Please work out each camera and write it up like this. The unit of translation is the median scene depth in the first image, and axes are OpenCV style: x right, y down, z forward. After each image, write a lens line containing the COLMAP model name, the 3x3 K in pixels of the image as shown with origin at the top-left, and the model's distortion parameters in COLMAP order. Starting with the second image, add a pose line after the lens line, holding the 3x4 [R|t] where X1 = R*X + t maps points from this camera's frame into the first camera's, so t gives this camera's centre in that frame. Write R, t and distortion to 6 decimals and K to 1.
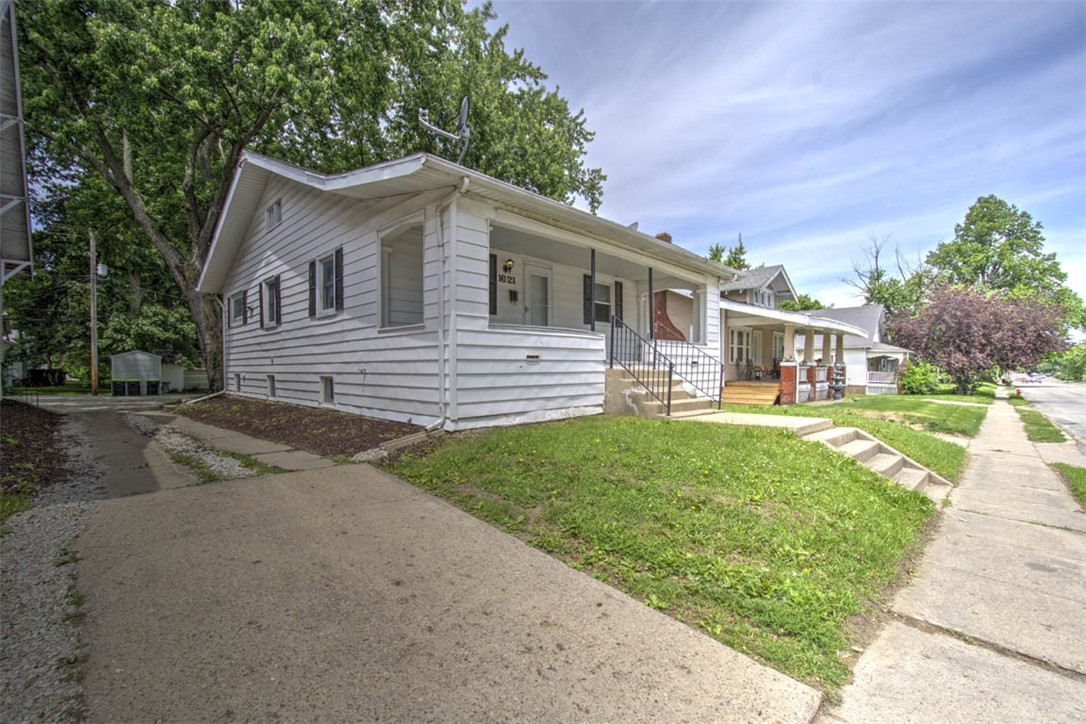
lens RADIAL K [[461.1, 0, 541.6], [0, 461.1, 366.0], [0, 0, 1]] dist [-0.002232, -0.002540]
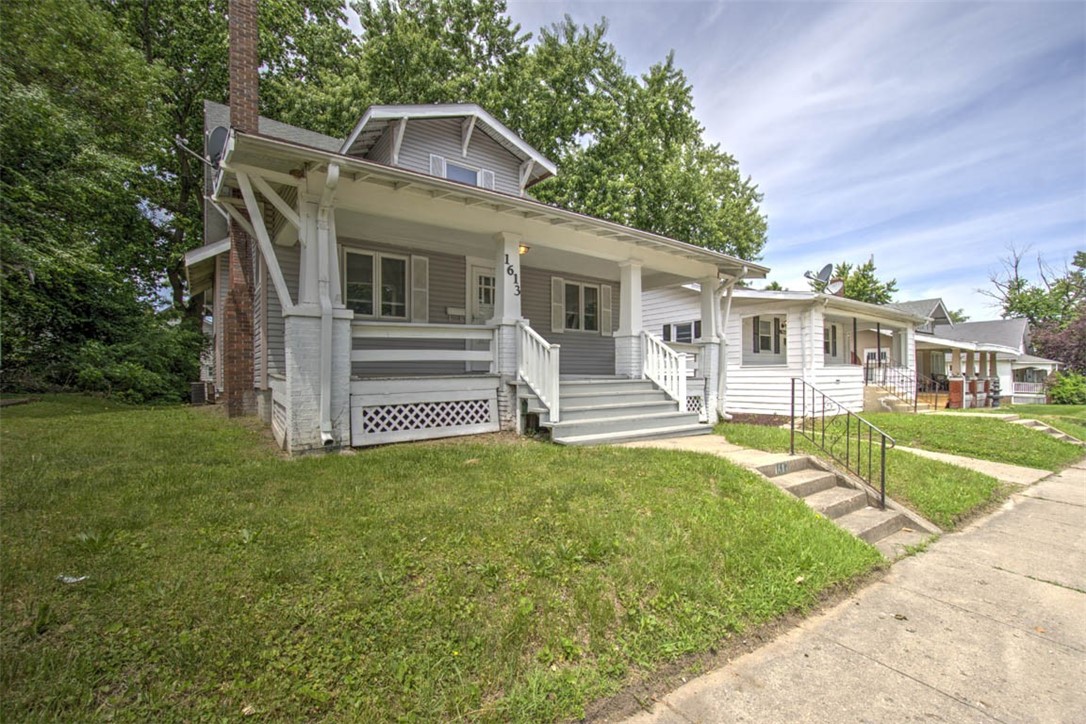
lens RADIAL K [[461.1, 0, 541.1], [0, 461.1, 368.4], [0, 0, 1]] dist [-0.002232, -0.002540]
pose [[0.986095, -0.009654, -0.165901, -0.333128], [0.006850, 0.999824, -0.017462, -0.016299], [0.166040, 0.016083, 0.985988, -0.393077]]
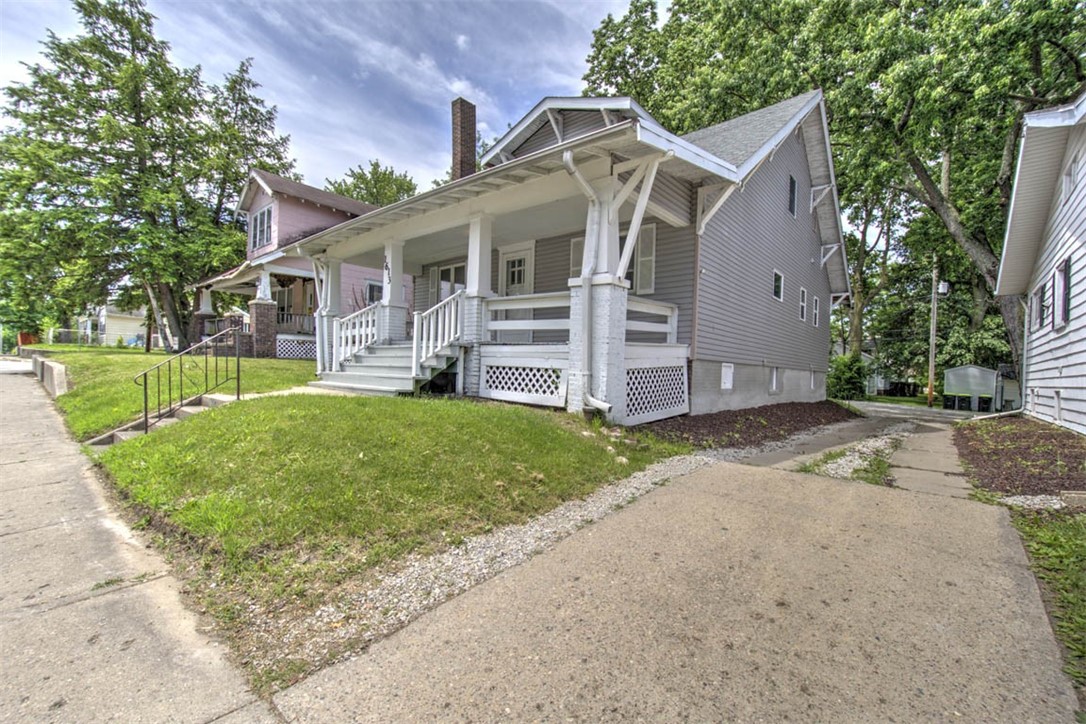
lens RADIAL K [[461.1, 0, 540.2], [0, 461.1, 370.5], [0, 0, 1]] dist [-0.002232, -0.002540]
pose [[0.062270, 0.005192, -0.998046, 0.060126], [-0.030358, 0.999534, 0.003305, 0.005016], [0.997598, 0.030093, 0.062398, 0.055402]]
